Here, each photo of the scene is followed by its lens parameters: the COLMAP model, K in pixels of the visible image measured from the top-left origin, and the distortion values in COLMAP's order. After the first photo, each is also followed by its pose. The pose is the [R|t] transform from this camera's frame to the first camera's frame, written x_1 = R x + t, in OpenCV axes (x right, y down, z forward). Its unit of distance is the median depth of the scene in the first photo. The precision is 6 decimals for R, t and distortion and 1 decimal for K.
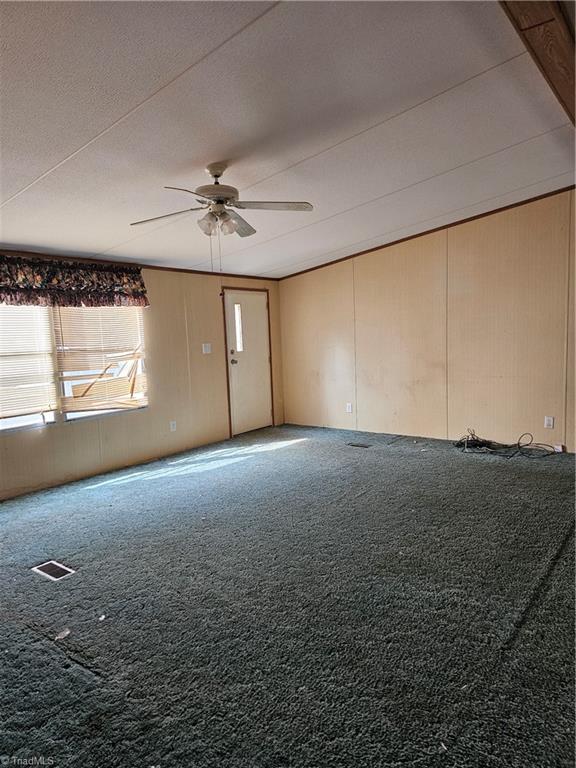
lens RADIAL K [[514.9, 0, 288.9], [0, 514.9, 391.3], [0, 0, 1]] dist [0.048643, -0.003305]
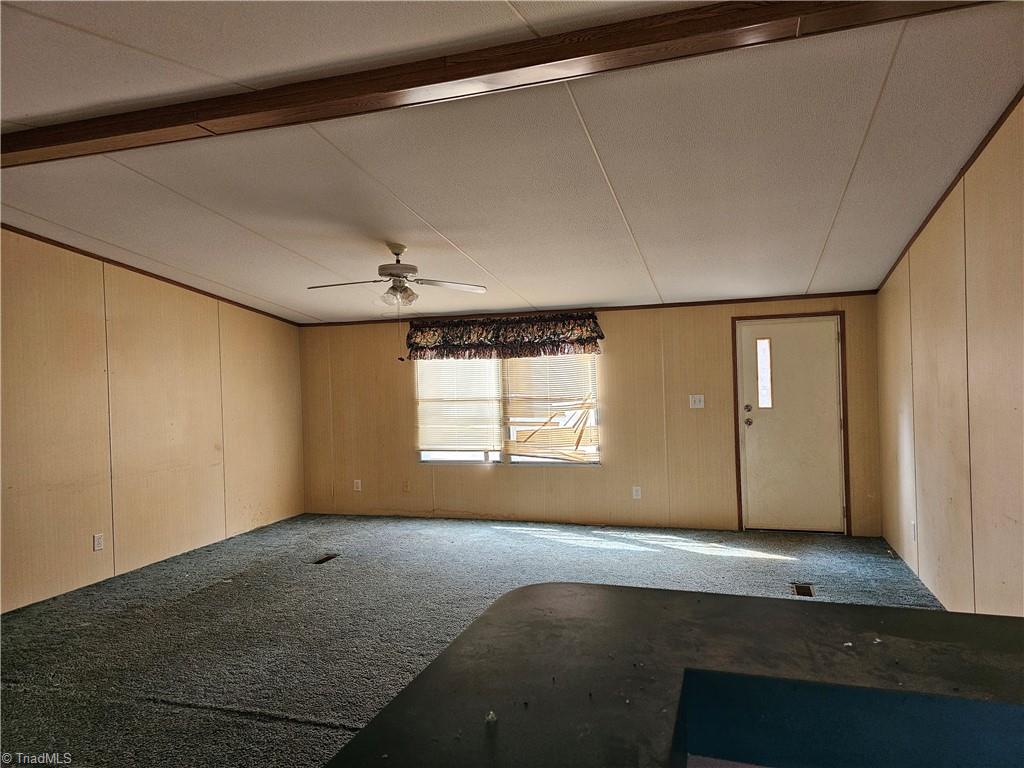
lens RADIAL K [[686.5, 0, 514.3], [0, 686.5, 377.7], [0, 0, 1]] dist [0.048643, -0.003305]
pose [[0.316823, 0.029699, -0.948020, 0.872393], [-0.091901, 0.995768, 0.000482, -0.113702], [0.944022, 0.086971, 0.318211, 0.509796]]
